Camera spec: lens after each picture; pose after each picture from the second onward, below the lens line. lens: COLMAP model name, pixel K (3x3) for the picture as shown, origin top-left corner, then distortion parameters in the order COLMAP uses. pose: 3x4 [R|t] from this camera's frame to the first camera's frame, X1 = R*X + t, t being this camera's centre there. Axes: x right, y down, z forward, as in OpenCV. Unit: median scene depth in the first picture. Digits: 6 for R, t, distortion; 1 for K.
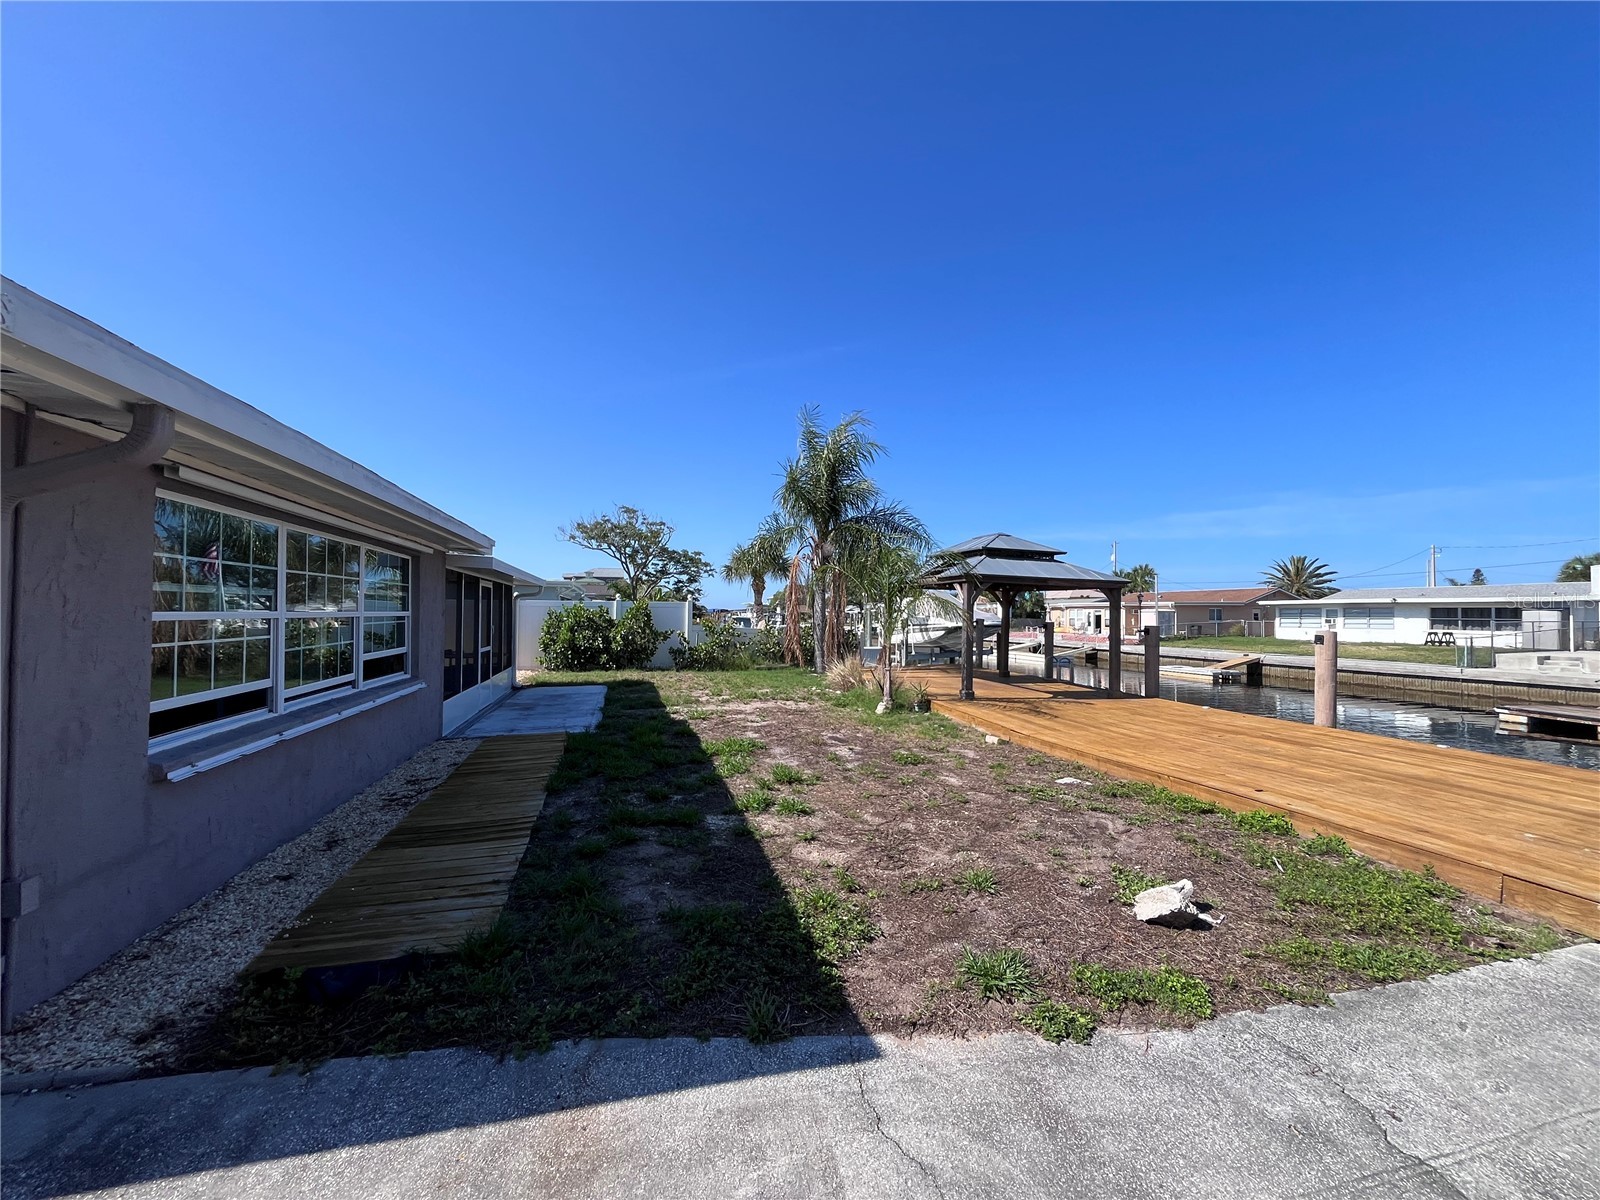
lens RADIAL K [[650.9, 0, 801.6], [0, 650.9, 600.1], [0, 0, 1]] dist [-0.002359, -0.000182]
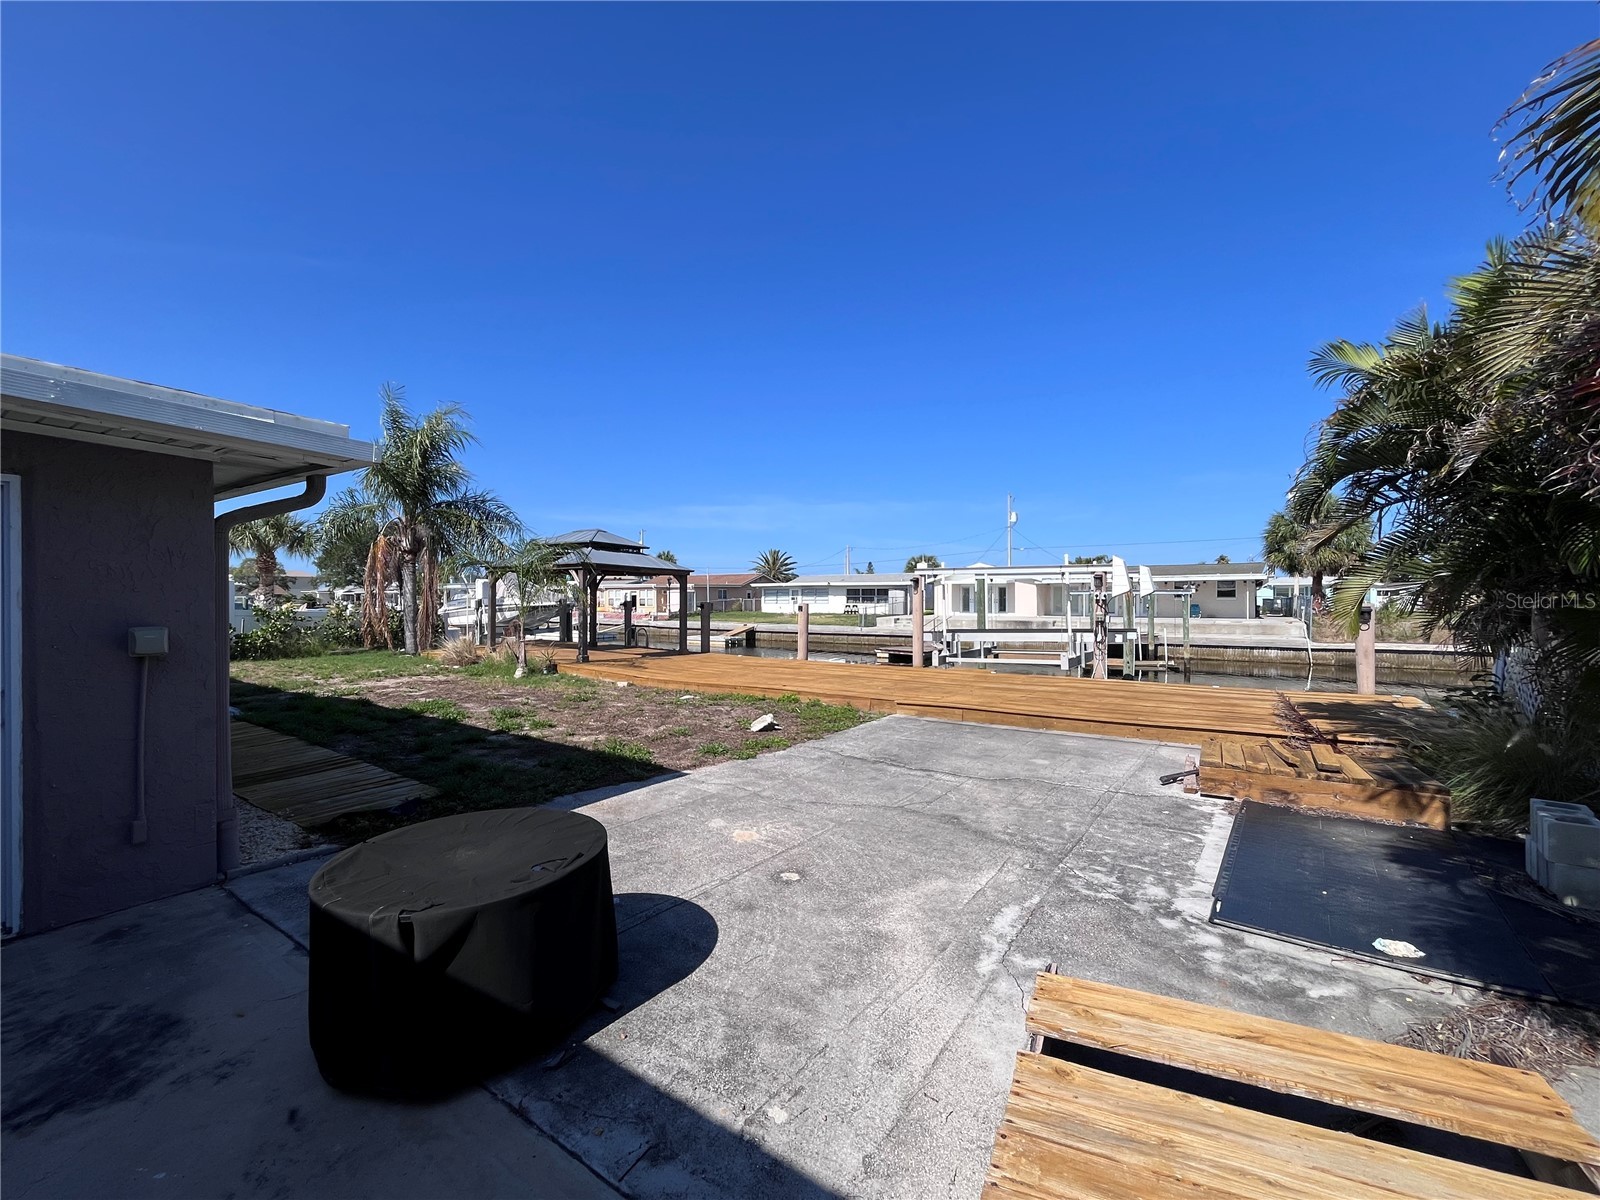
lens RADIAL K [[650.9, 0, 801.6], [0, 650.9, 600.1], [0, 0, 1]] dist [-0.002359, -0.000182]
pose [[0.764247, -0.011622, 0.644819, -0.086028], [-0.007320, 0.999617, 0.026692, -0.001645], [-0.644883, -0.025119, 0.763869, -0.086138]]
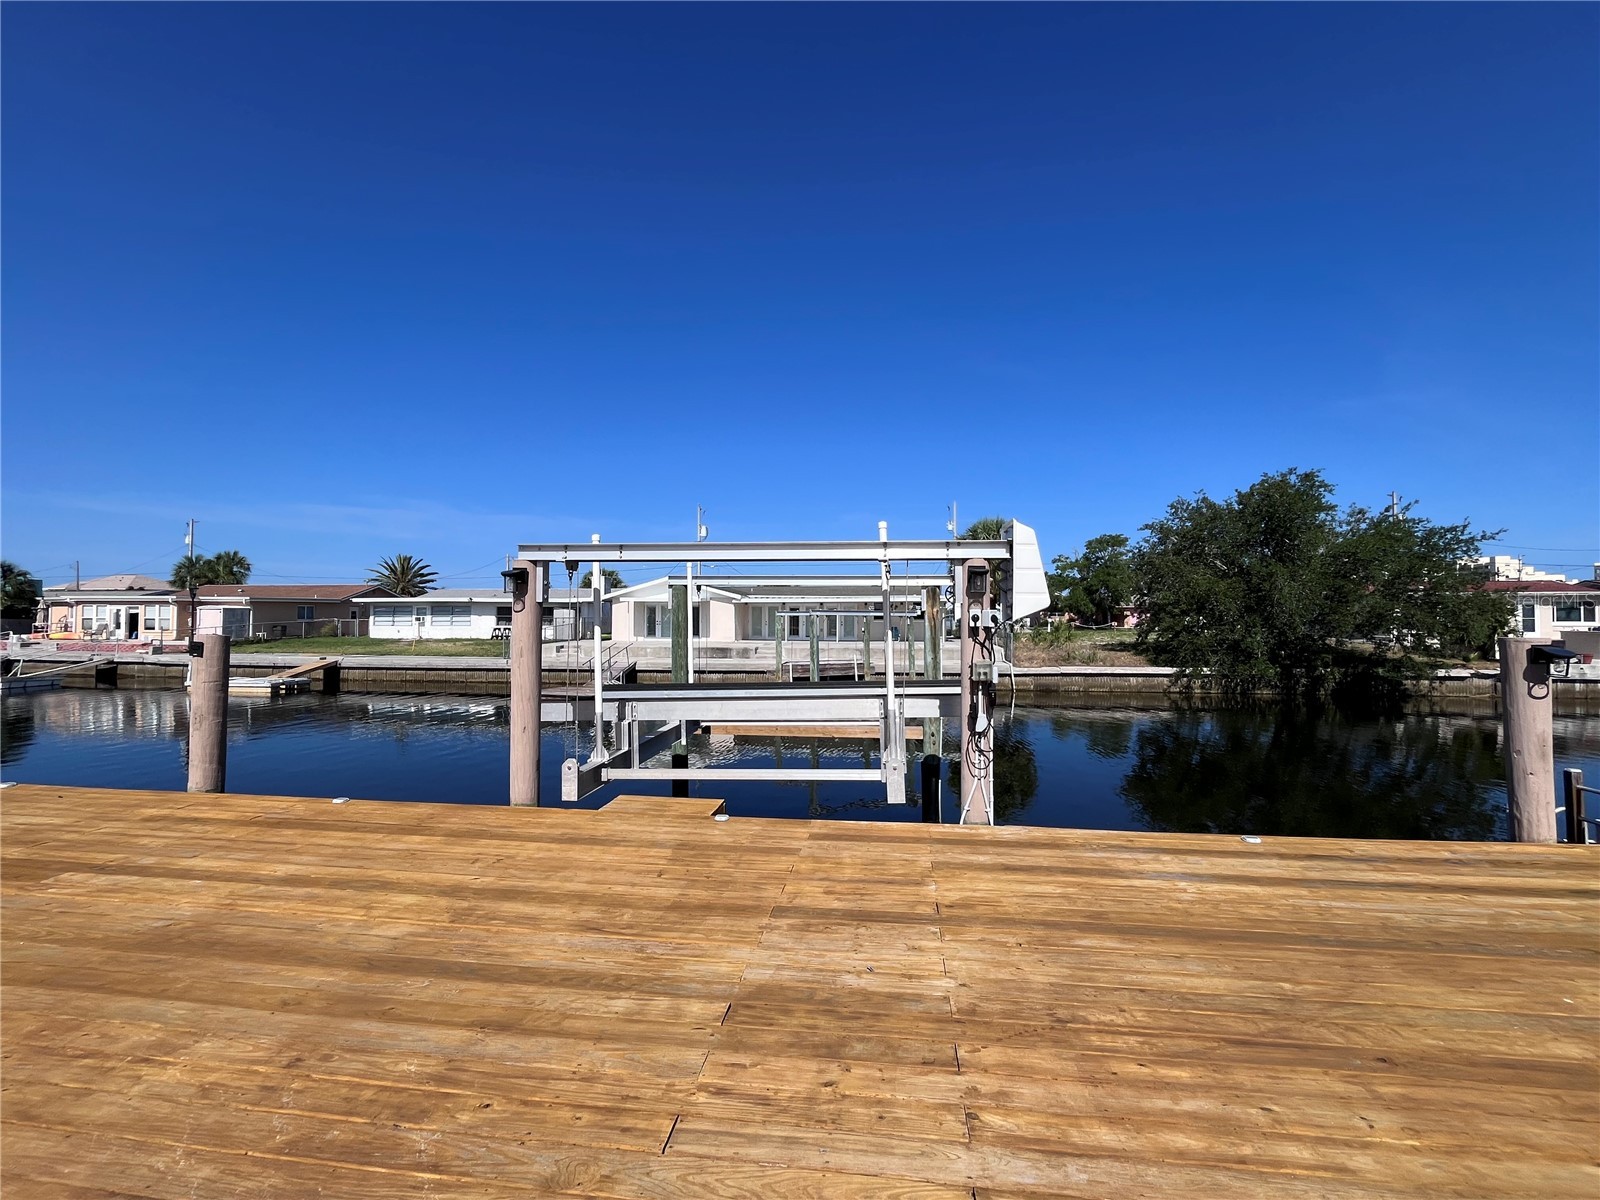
lens RADIAL K [[650.9, 0, 801.6], [0, 650.9, 600.1], [0, 0, 1]] dist [-0.002359, -0.000182]
pose [[0.385654, 0.018369, 0.922461, 0.133157], [-0.020182, 0.999731, -0.011470, 0.002987], [-0.922423, -0.014193, 0.385920, 0.070929]]
